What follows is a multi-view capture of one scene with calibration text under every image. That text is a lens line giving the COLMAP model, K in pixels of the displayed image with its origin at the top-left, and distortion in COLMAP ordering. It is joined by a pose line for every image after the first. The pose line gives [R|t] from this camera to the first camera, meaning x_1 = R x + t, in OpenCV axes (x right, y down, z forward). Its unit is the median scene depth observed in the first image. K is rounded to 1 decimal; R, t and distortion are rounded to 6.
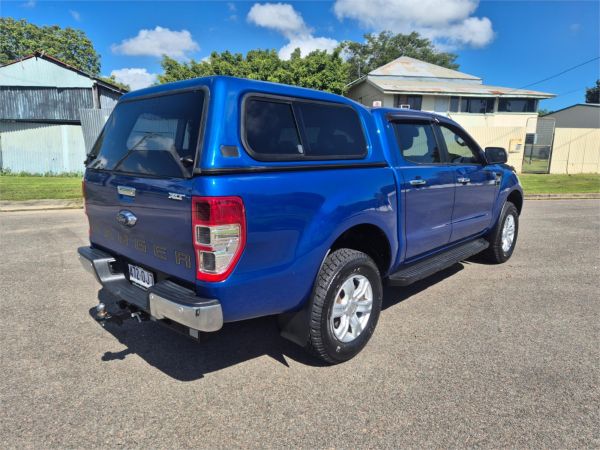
lens RADIAL K [[400.2, 0, 303.8], [0, 400.2, 222.9], [0, 0, 1]] dist [0.012022, -0.008694]
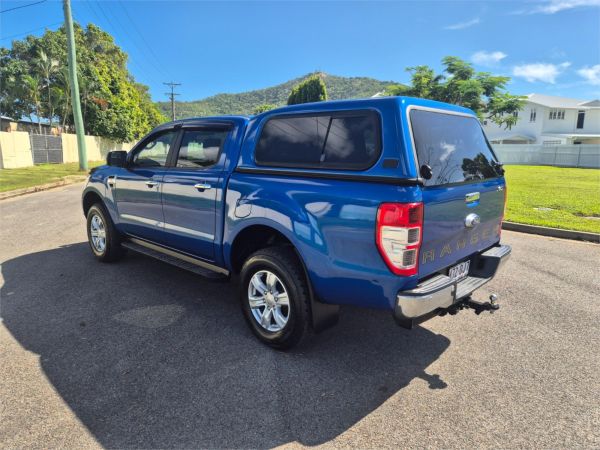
lens RADIAL K [[400.2, 0, 302.3], [0, 400.2, 227.5], [0, 0, 1]] dist [0.012022, -0.008694]
pose [[-0.016938, -0.186100, 0.982385, -0.159437], [0.160179, 0.969331, 0.186389, -0.028879], [-0.986943, 0.160514, 0.013391, 0.149644]]
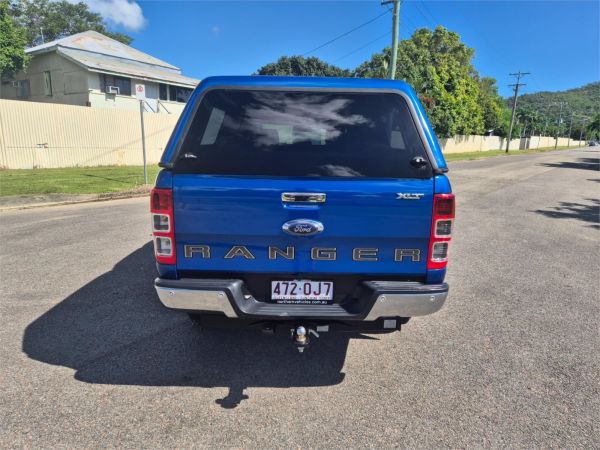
lens RADIAL K [[400.2, 0, 302.8], [0, 400.2, 225.3], [0, 0, 1]] dist [0.012022, -0.008694]
pose [[0.717603, -0.128438, 0.684507, -0.107109], [0.101380, 0.991643, 0.079787, -0.008747], [-0.689034, 0.012140, 0.724627, 0.036914]]
